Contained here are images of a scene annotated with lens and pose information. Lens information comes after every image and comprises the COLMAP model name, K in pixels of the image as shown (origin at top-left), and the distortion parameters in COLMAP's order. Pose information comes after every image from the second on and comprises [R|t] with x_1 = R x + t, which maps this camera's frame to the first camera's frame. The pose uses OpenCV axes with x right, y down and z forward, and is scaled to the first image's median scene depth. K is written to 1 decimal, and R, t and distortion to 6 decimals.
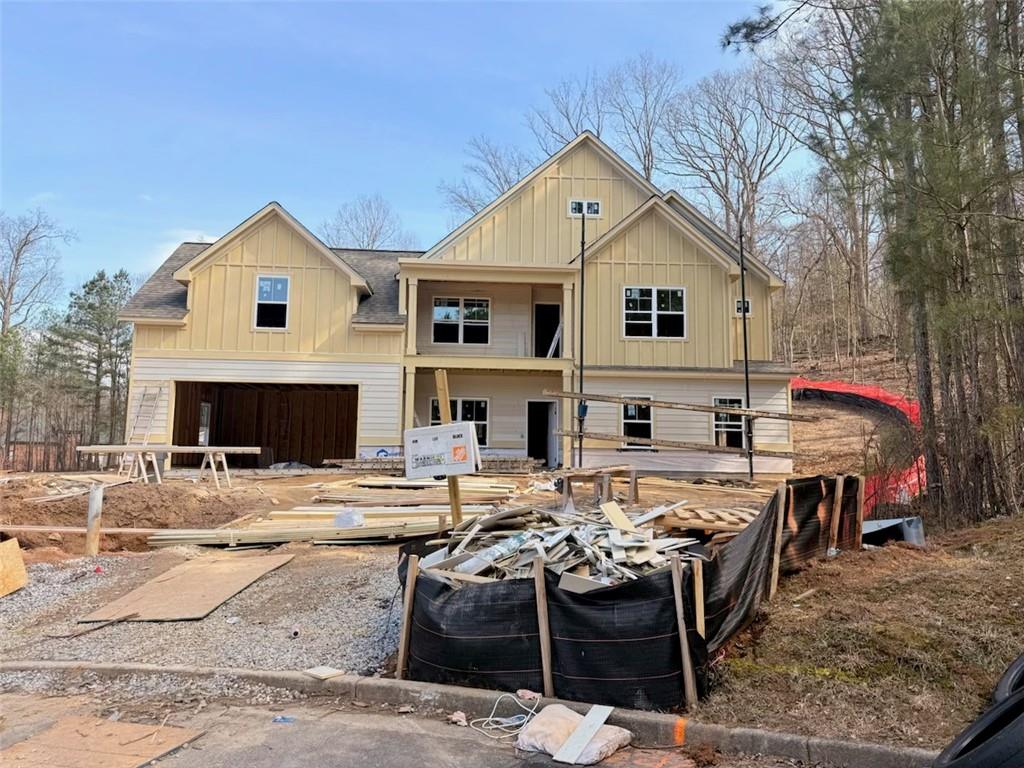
lens RADIAL K [[716.5, 0, 512.3], [0, 716.5, 382.3], [0, 0, 1]] dist [0.096574, -0.150172]
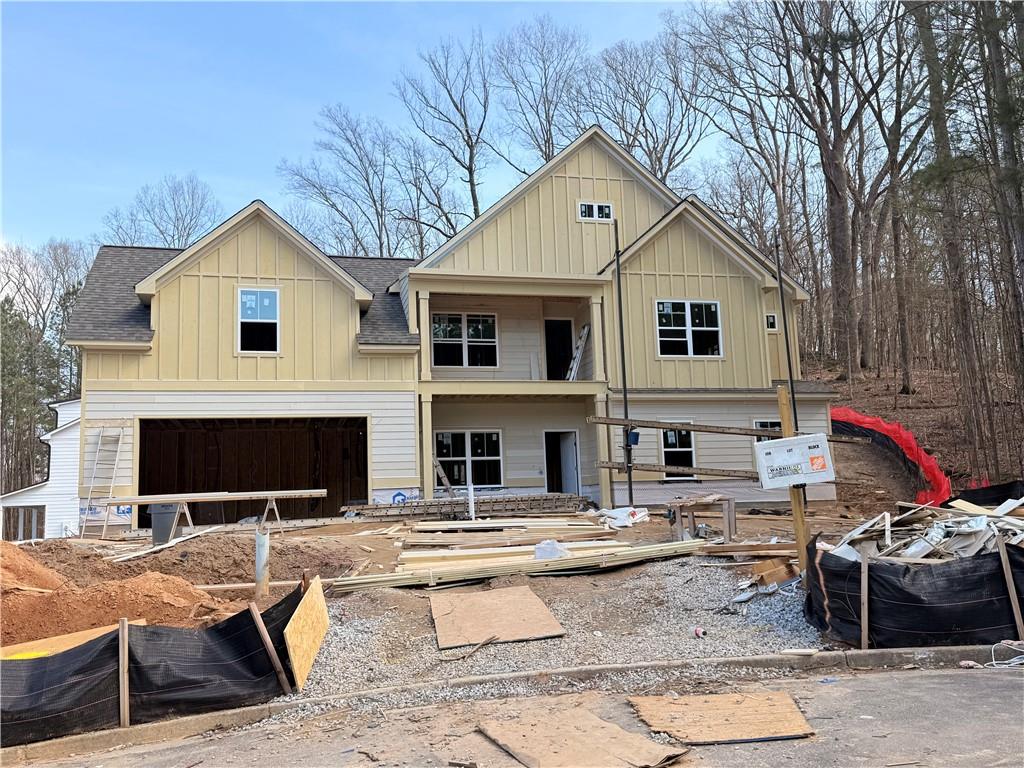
lens RADIAL K [[924.4, 0, 512.1], [0, 924.4, 384.6], [0, 0, 1]] dist [0.061225, -0.000690]
pose [[0.979164, -0.020575, 0.202024, -0.259142], [0.027439, 0.999135, -0.031232, 0.003806], [-0.201207, 0.036125, 0.978882, -0.095186]]
